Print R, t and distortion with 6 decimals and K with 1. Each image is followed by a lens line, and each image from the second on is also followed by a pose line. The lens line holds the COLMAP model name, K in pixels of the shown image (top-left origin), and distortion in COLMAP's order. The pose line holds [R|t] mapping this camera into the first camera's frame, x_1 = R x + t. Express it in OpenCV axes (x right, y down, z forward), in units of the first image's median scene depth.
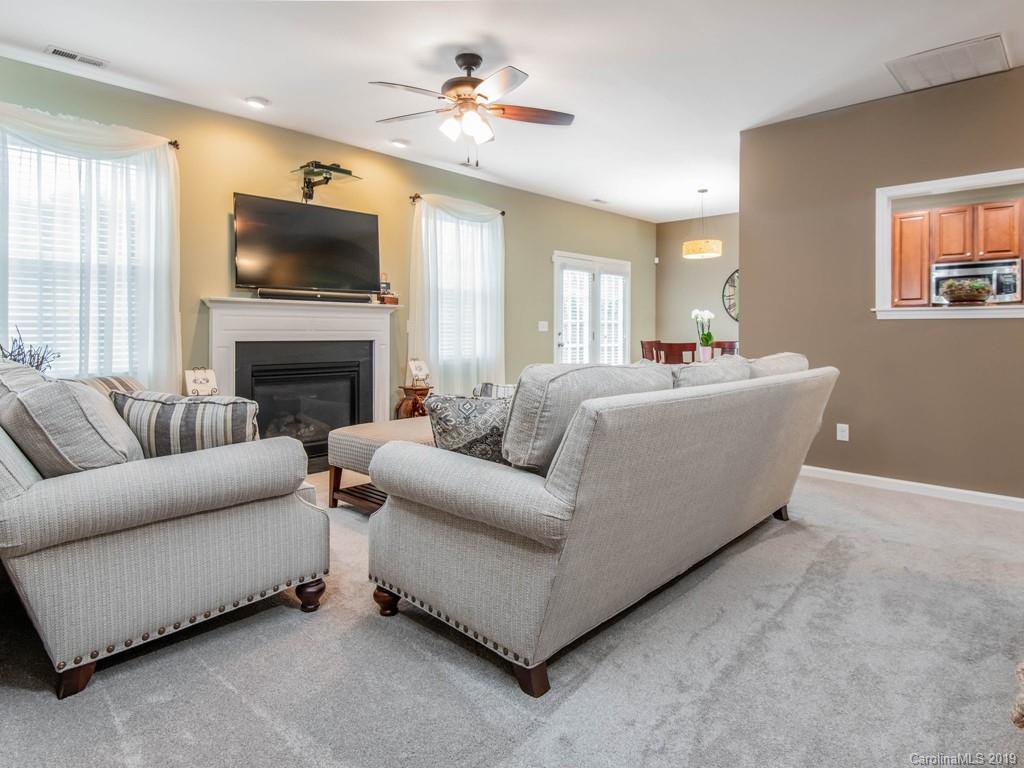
lens RADIAL K [[597.5, 0, 544.3], [0, 597.5, 330.6], [0, 0, 1]] dist [-0.004576, -0.007066]
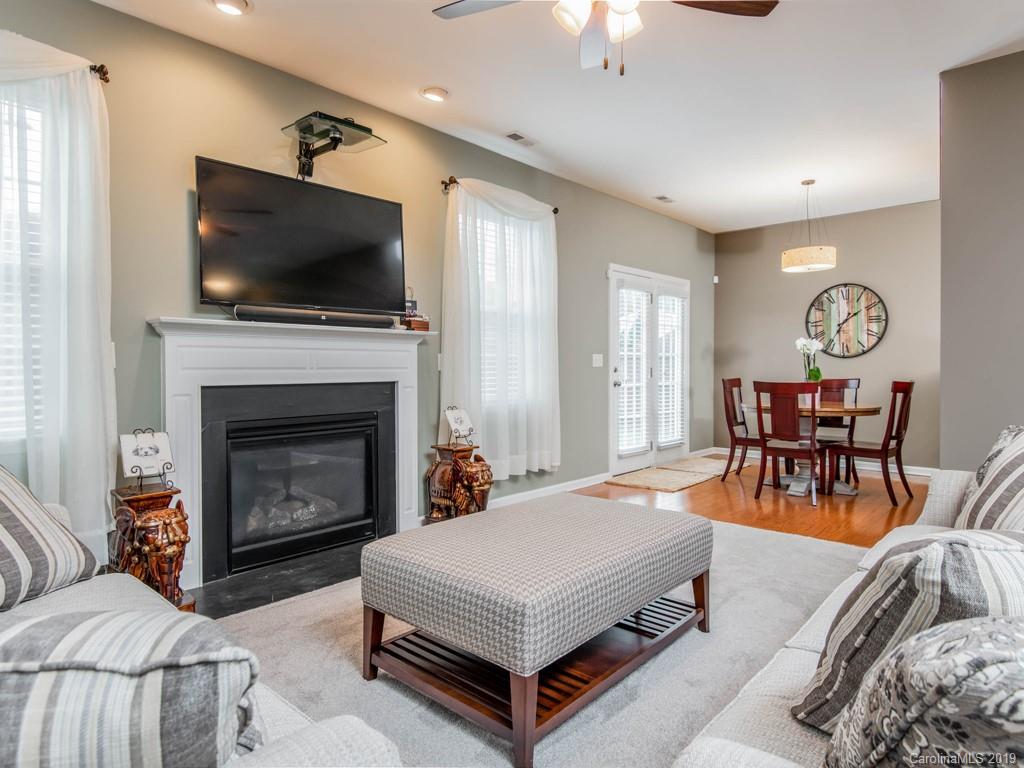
lens RADIAL K [[597.5, 0, 509.2], [0, 597.5, 373.2], [0, 0, 1]] dist [-0.004576, -0.007066]
pose [[0.999944, -0.003303, -0.010102, -0.143114], [0.003460, 0.999874, 0.015522, -0.004165], [0.010049, -0.015556, 0.999828, 0.288887]]
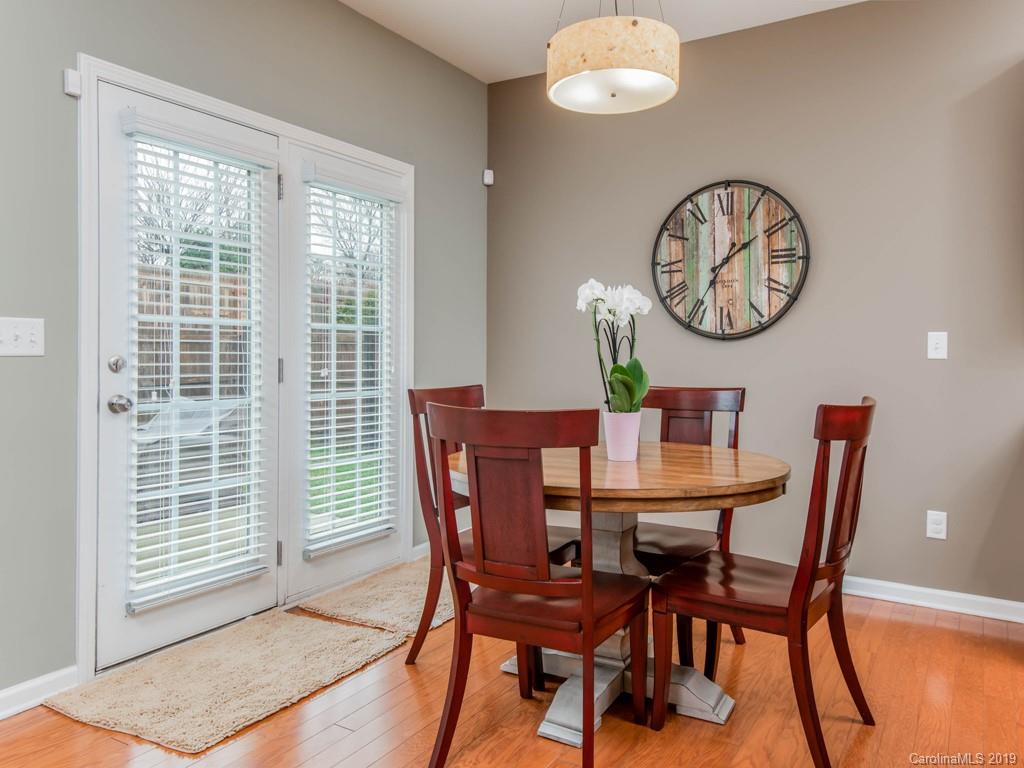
lens RADIAL K [[732.6, 0, 544.0], [0, 732.6, 360.4], [0, 0, 1]] dist [0.039018, -0.004446]
pose [[0.978785, -0.001625, 0.204884, 0.202932], [-0.000882, 0.999926, 0.012143, -0.002358], [-0.204889, -0.012066, 0.978711, 0.838798]]
